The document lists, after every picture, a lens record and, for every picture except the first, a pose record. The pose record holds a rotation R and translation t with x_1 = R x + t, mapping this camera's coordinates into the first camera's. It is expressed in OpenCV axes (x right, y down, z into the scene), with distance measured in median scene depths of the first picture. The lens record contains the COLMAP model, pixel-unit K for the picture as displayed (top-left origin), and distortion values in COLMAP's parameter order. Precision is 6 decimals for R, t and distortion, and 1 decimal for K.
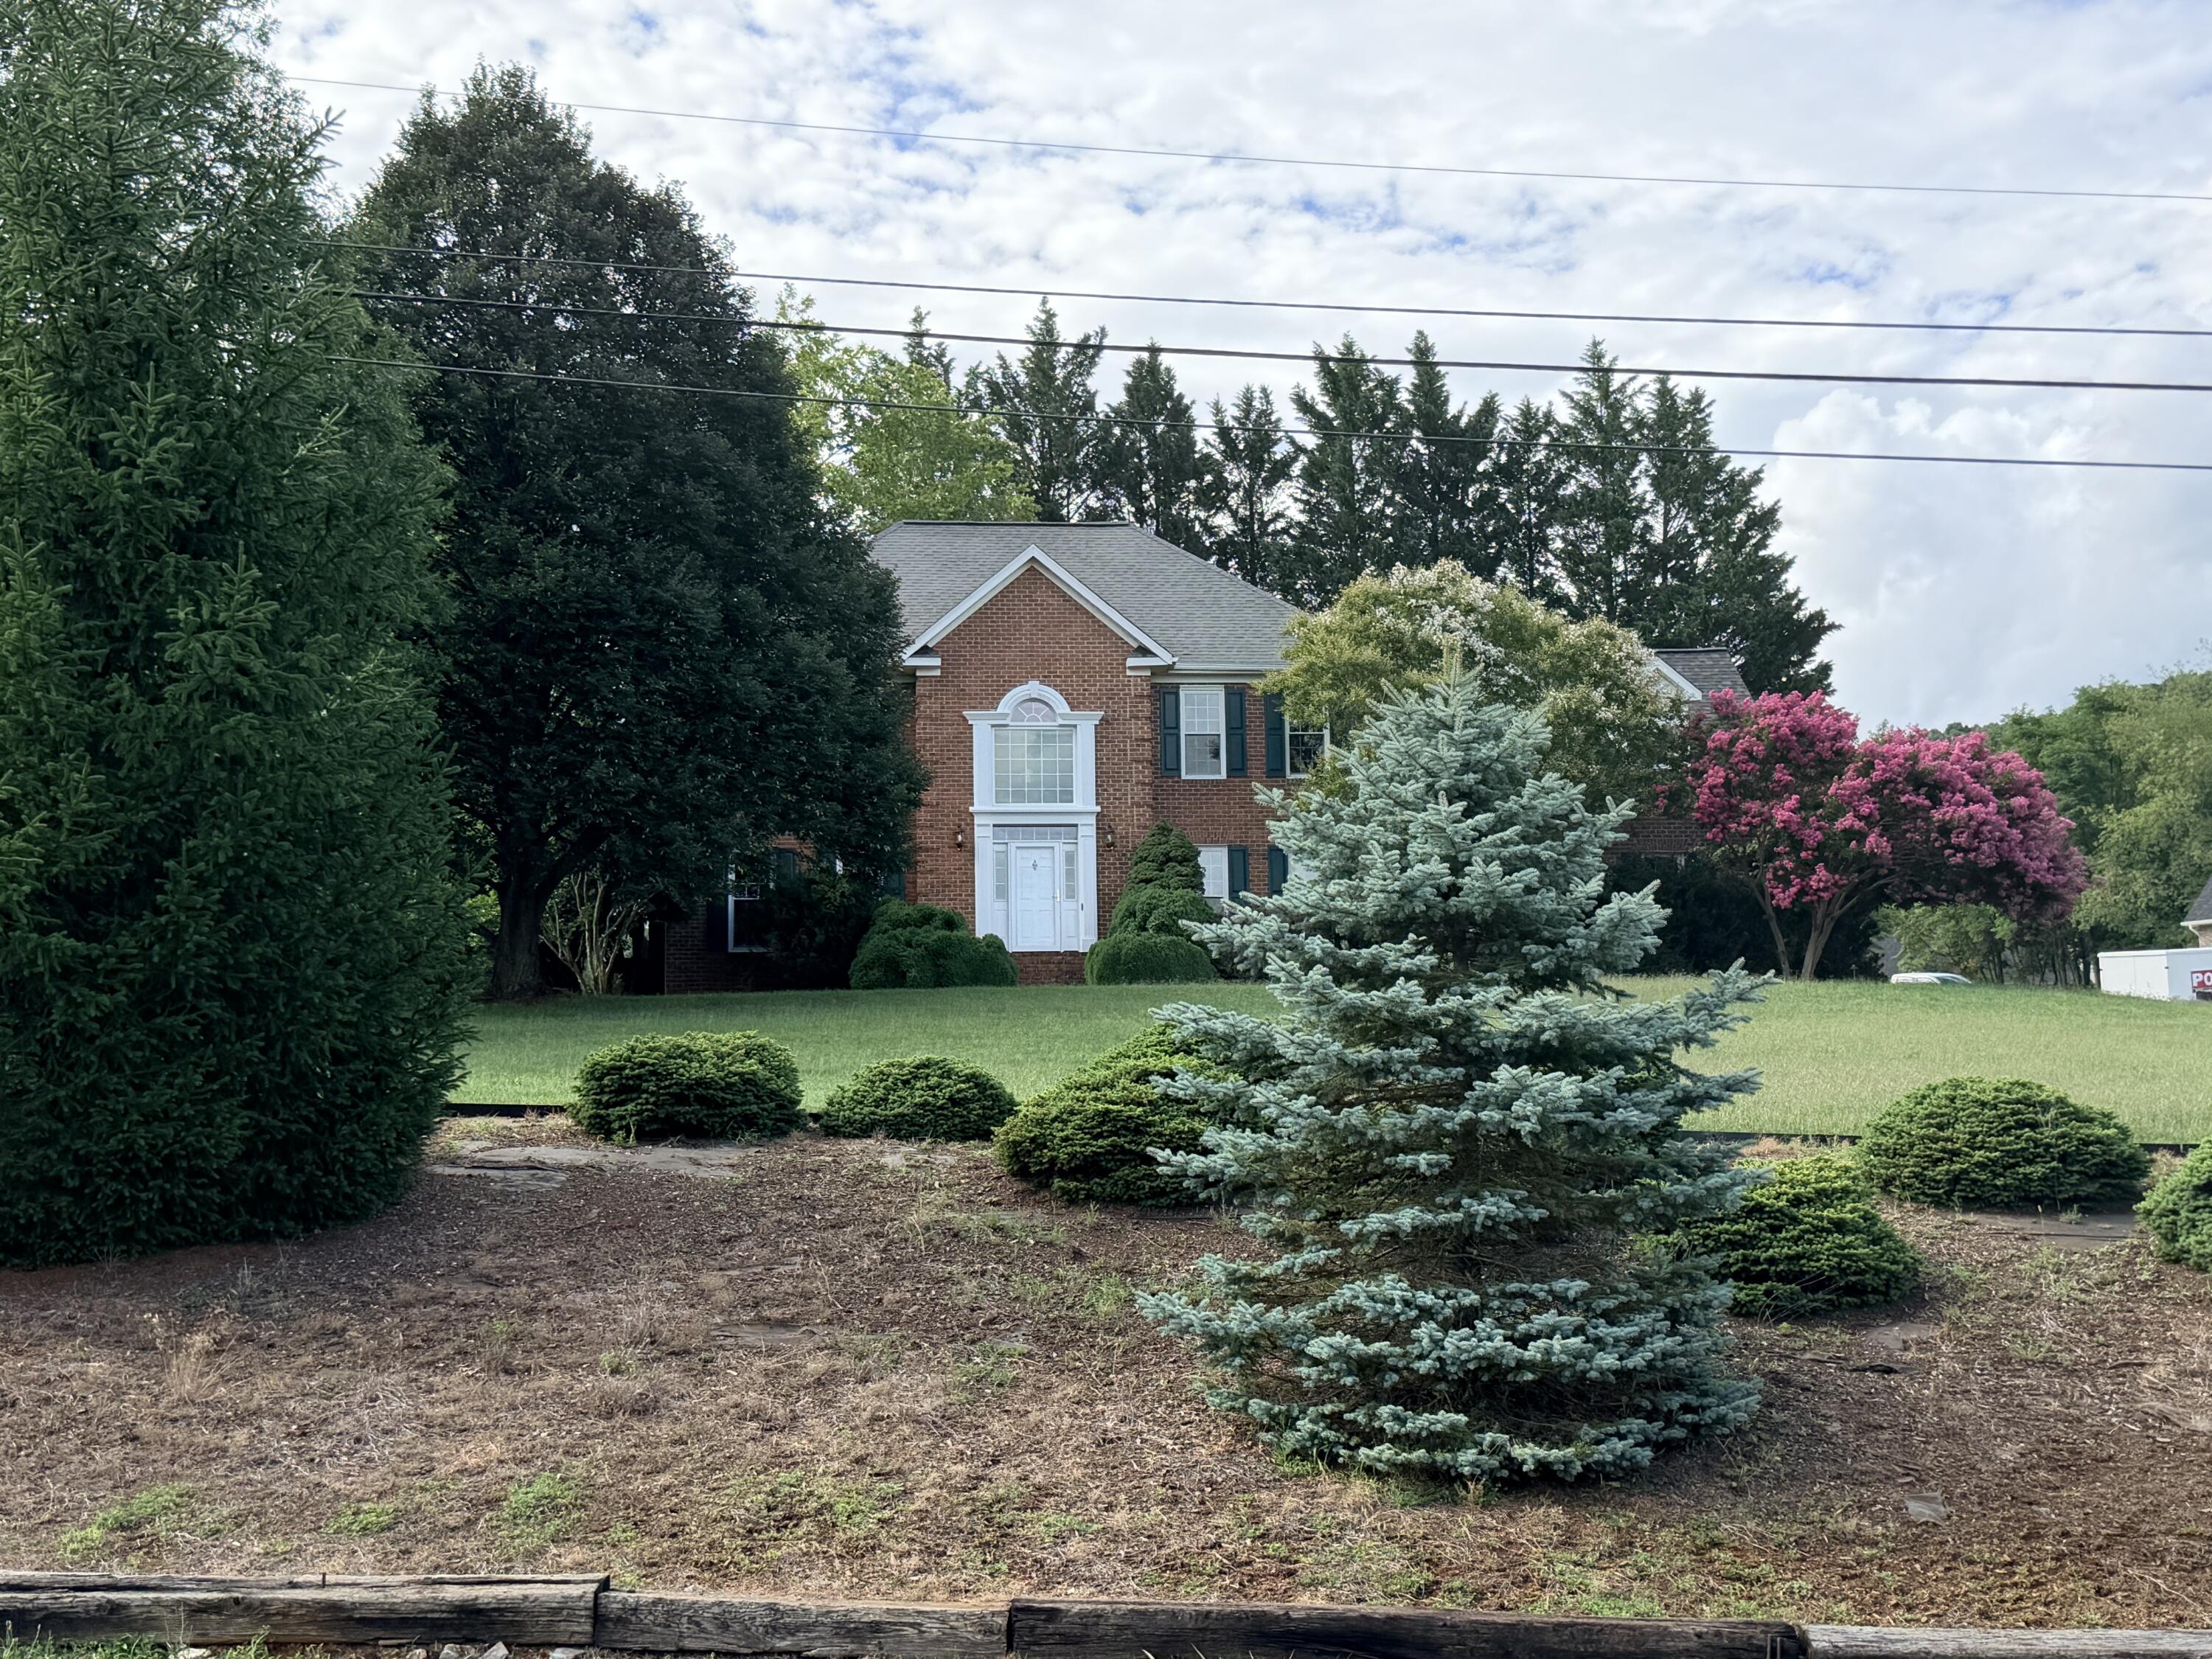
lens RADIAL K [[2836.0, 0, 1105.1], [0, 2836.0, 829.9], [0, 0, 1]] dist [0.140479, 0.000000]
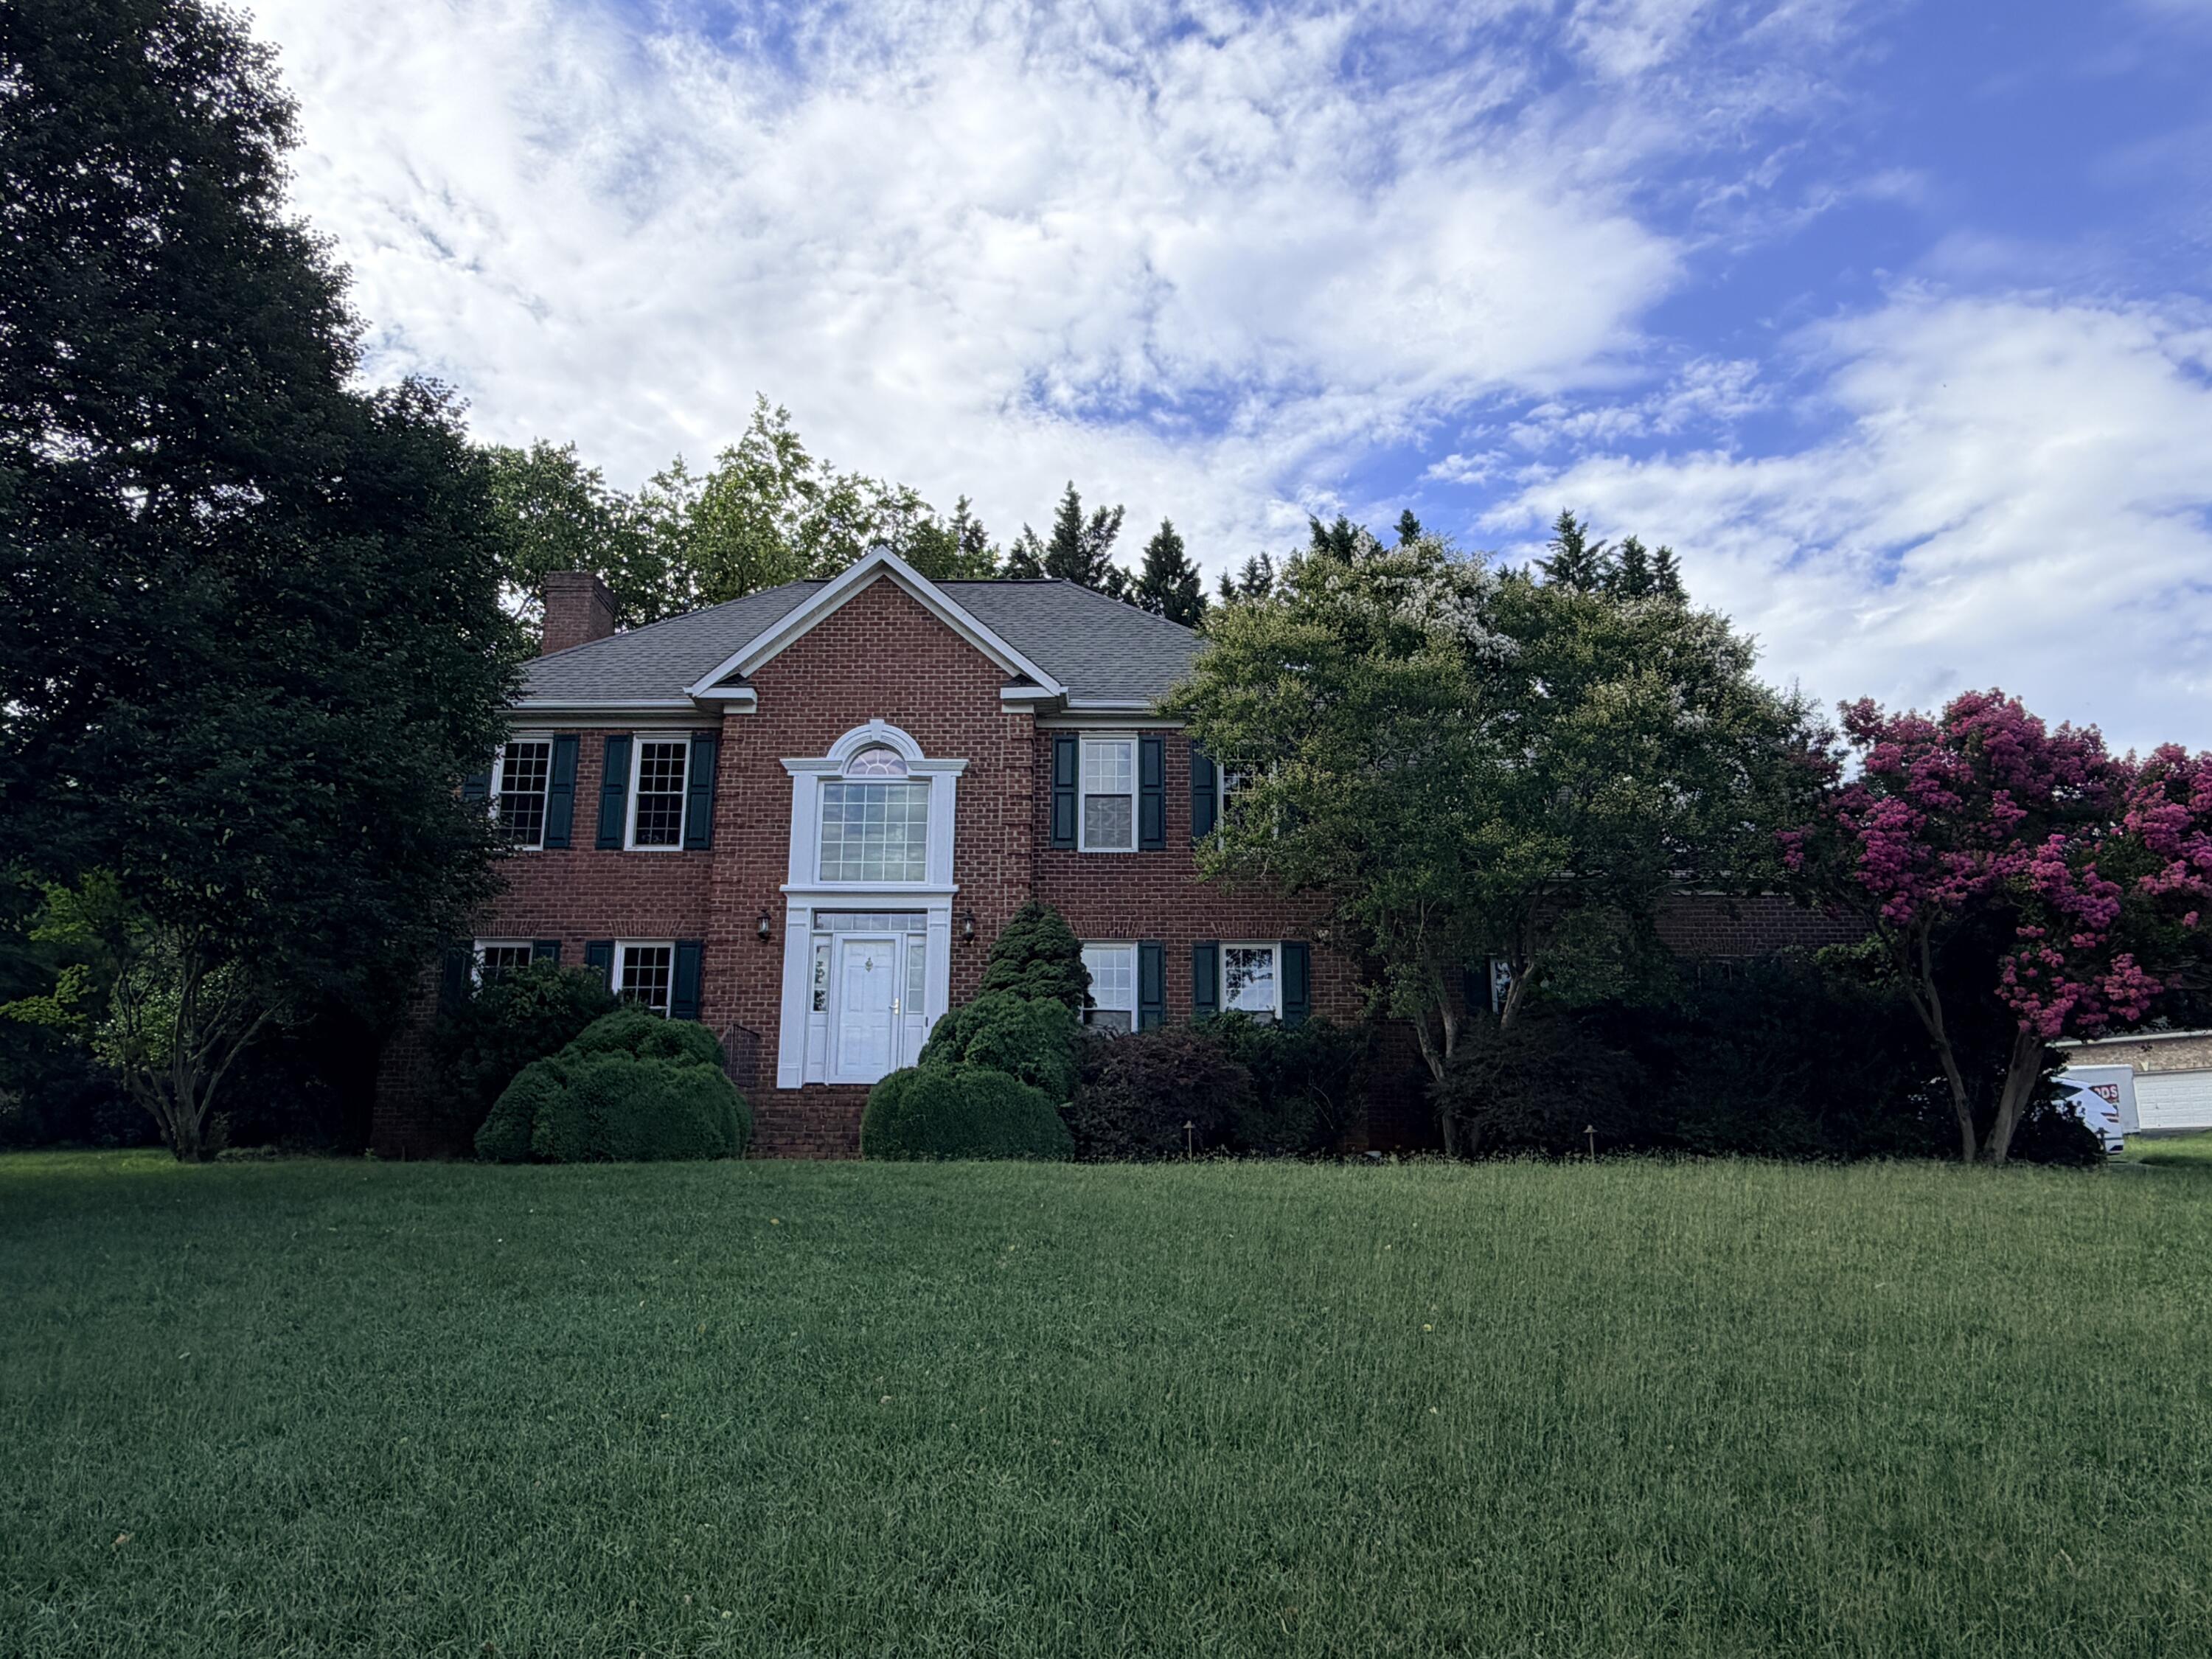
lens RADIAL K [[1488.7, 0, 1107.7], [0, 1488.7, 834.1], [0, 0, 1]] dist [-0.001126, -0.000578]
pose [[0.995197, -0.002816, -0.097852, 0.073971], [-0.006873, 0.995109, -0.098545, 0.016226], [0.097651, 0.098745, 0.990310, 0.616283]]
